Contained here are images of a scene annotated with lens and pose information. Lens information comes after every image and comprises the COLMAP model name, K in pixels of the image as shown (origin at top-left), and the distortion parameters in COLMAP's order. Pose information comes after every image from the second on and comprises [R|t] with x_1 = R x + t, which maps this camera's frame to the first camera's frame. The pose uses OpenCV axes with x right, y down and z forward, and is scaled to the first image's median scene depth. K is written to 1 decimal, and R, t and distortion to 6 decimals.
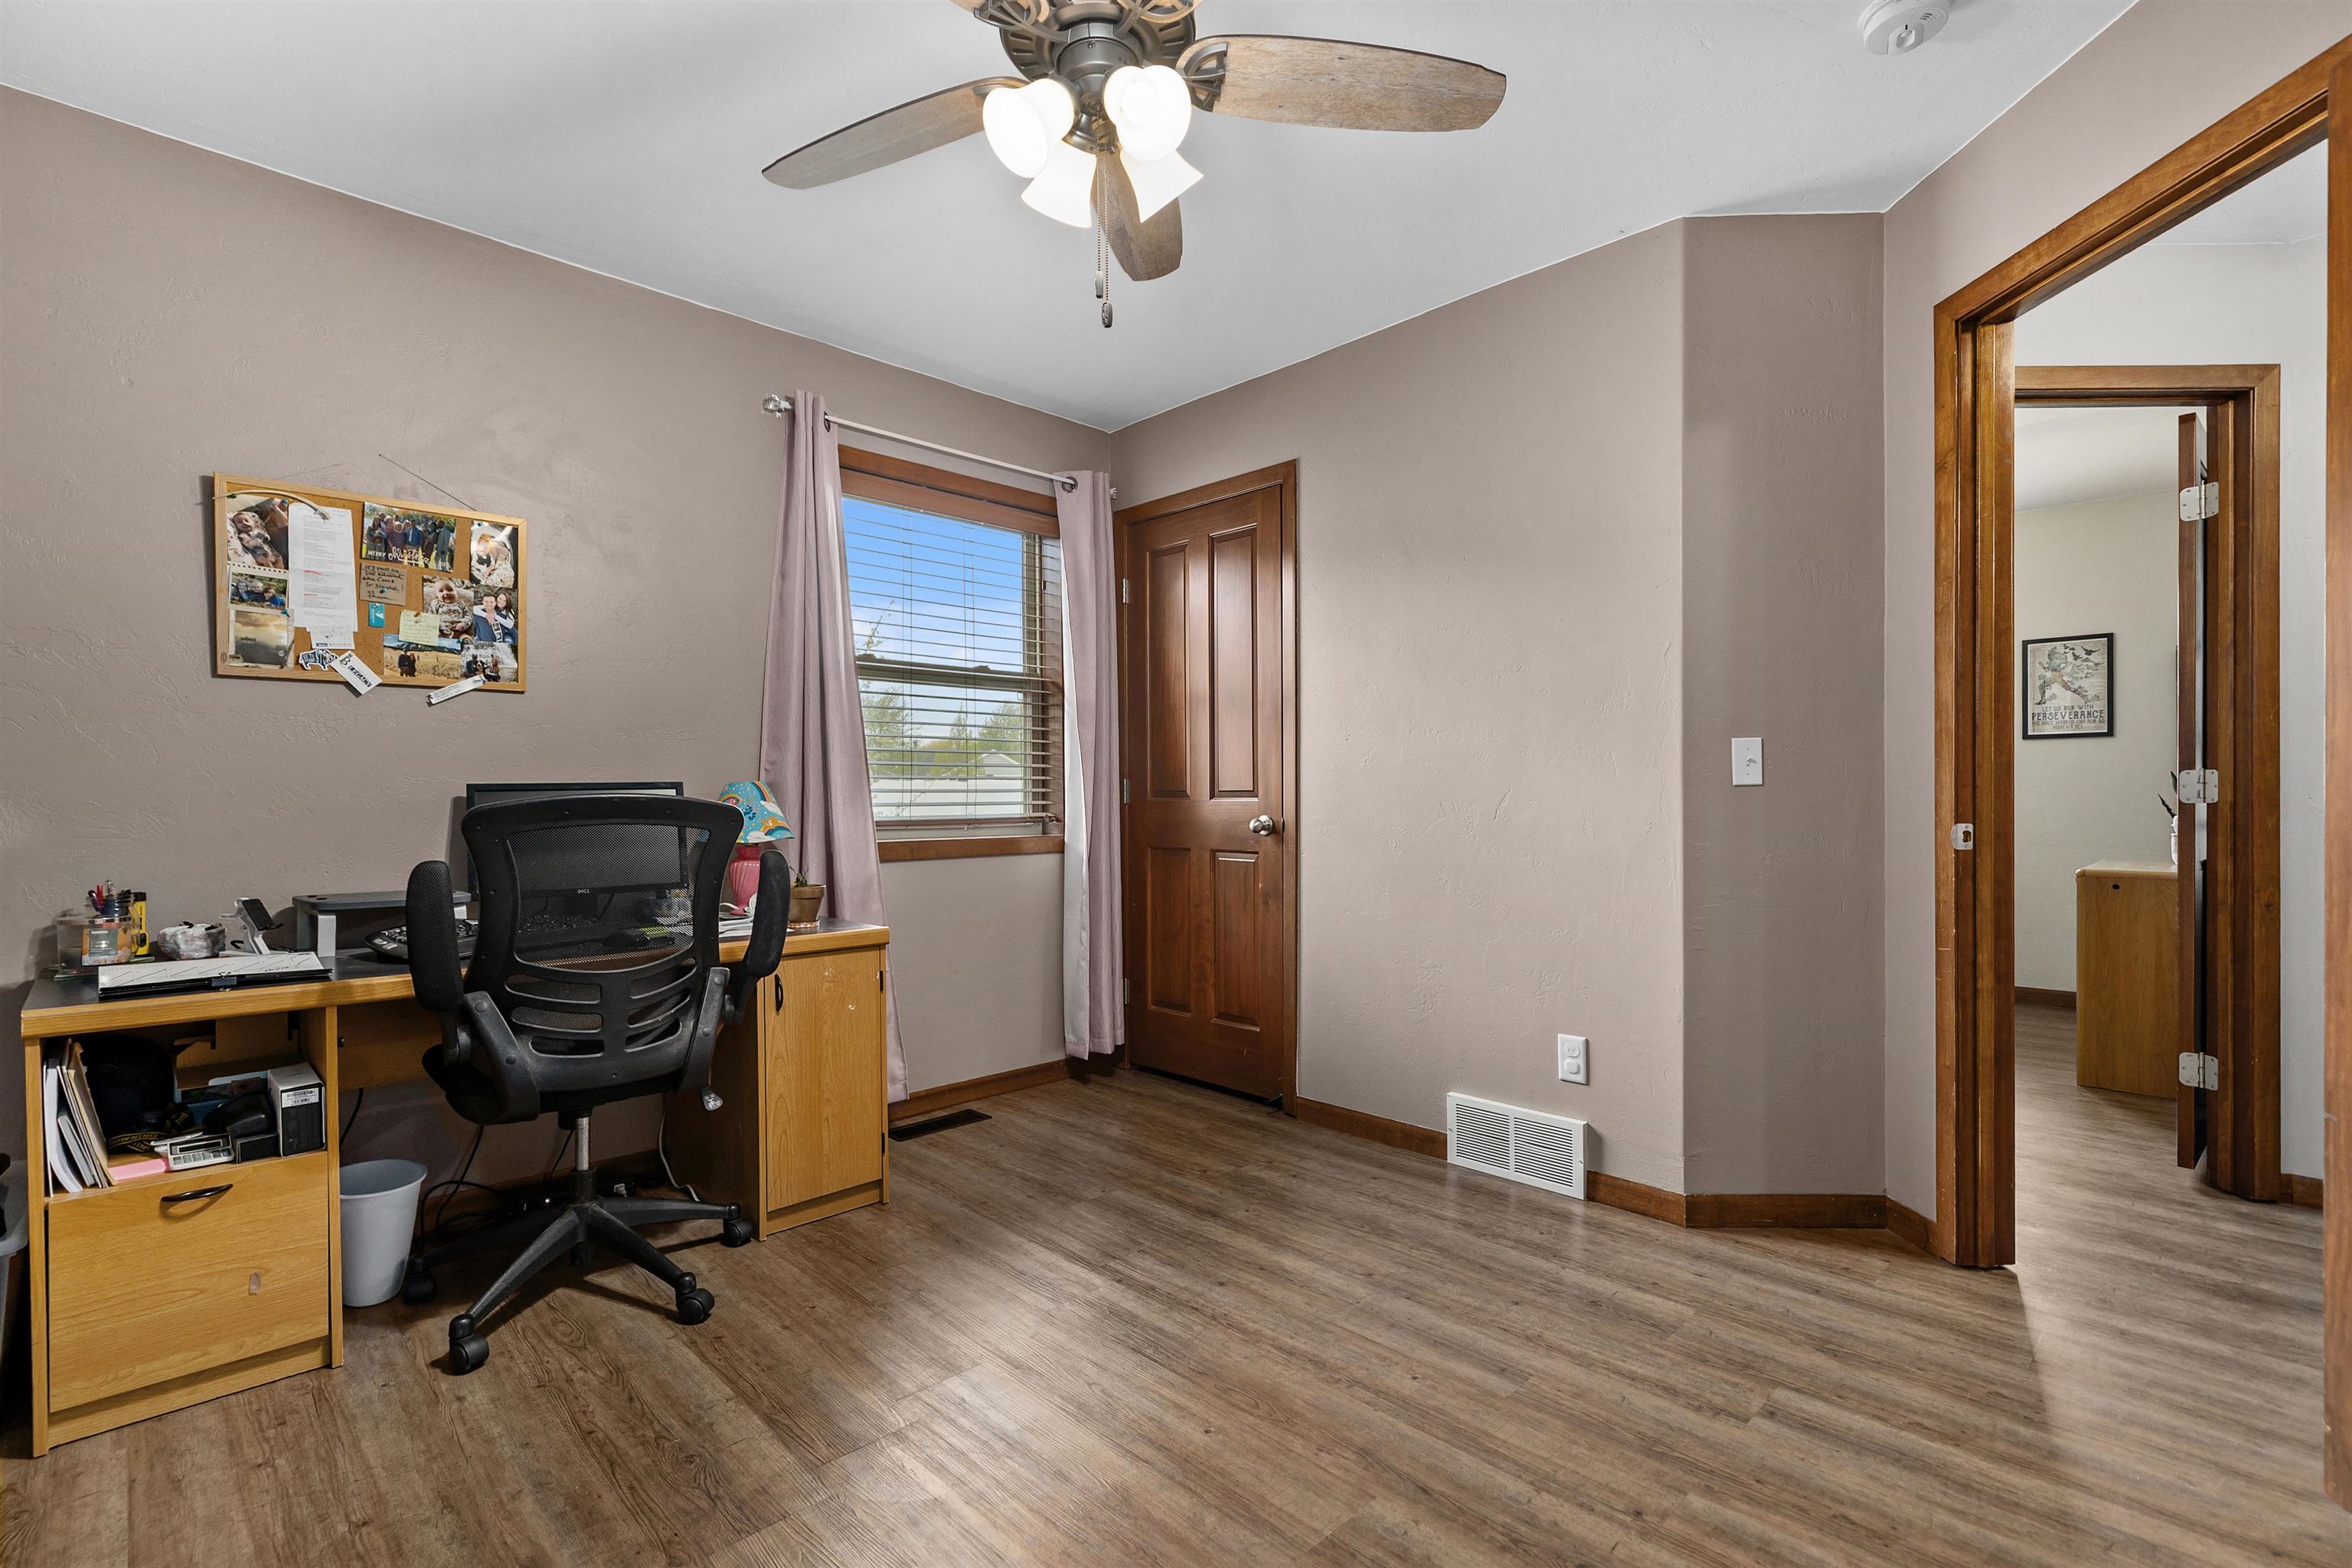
lens RADIAL K [[1068.9, 0, 1177.5], [0, 1068.9, 802.3], [0, 0, 1]] dist [0.010214, -0.002361]
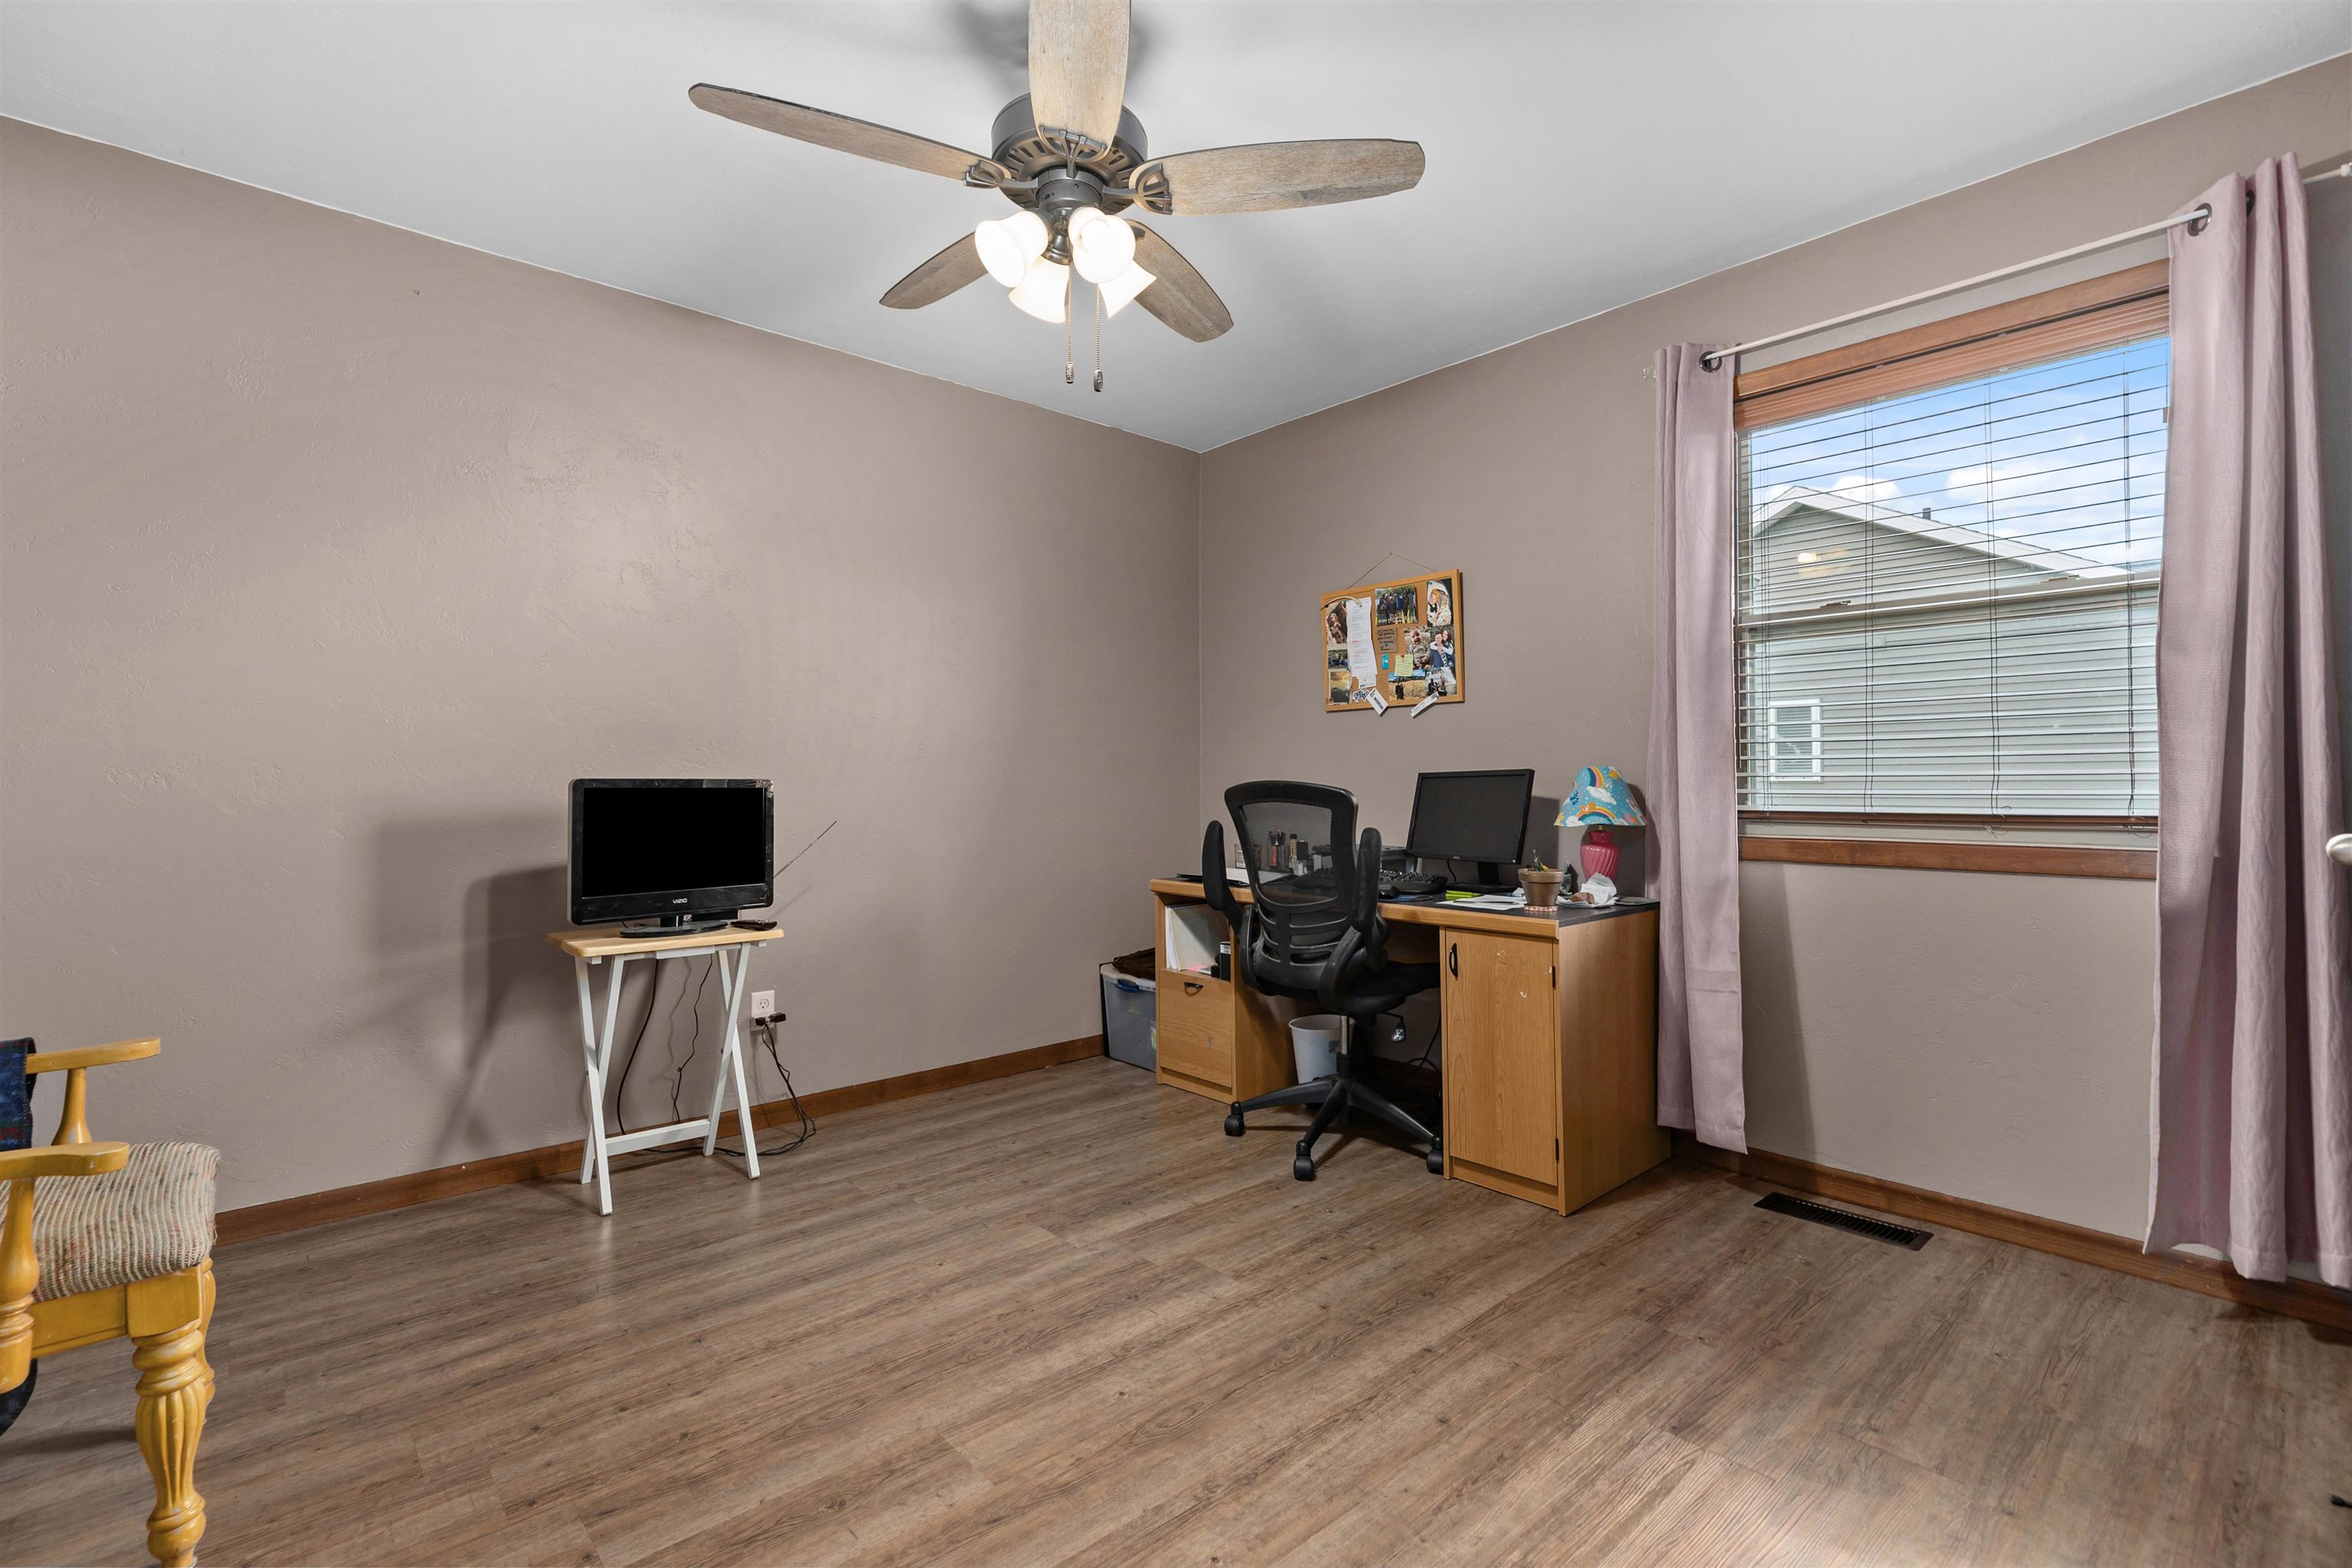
lens RADIAL K [[1068.9, 0, 1176.4], [0, 1068.9, 778.9], [0, 0, 1]] dist [0.010214, -0.002361]
pose [[-0.055794, -0.002528, -0.998439, 0.740321], [-0.005129, 0.999984, -0.002245, -0.004967], [0.998429, 0.004995, -0.055806, 0.770509]]
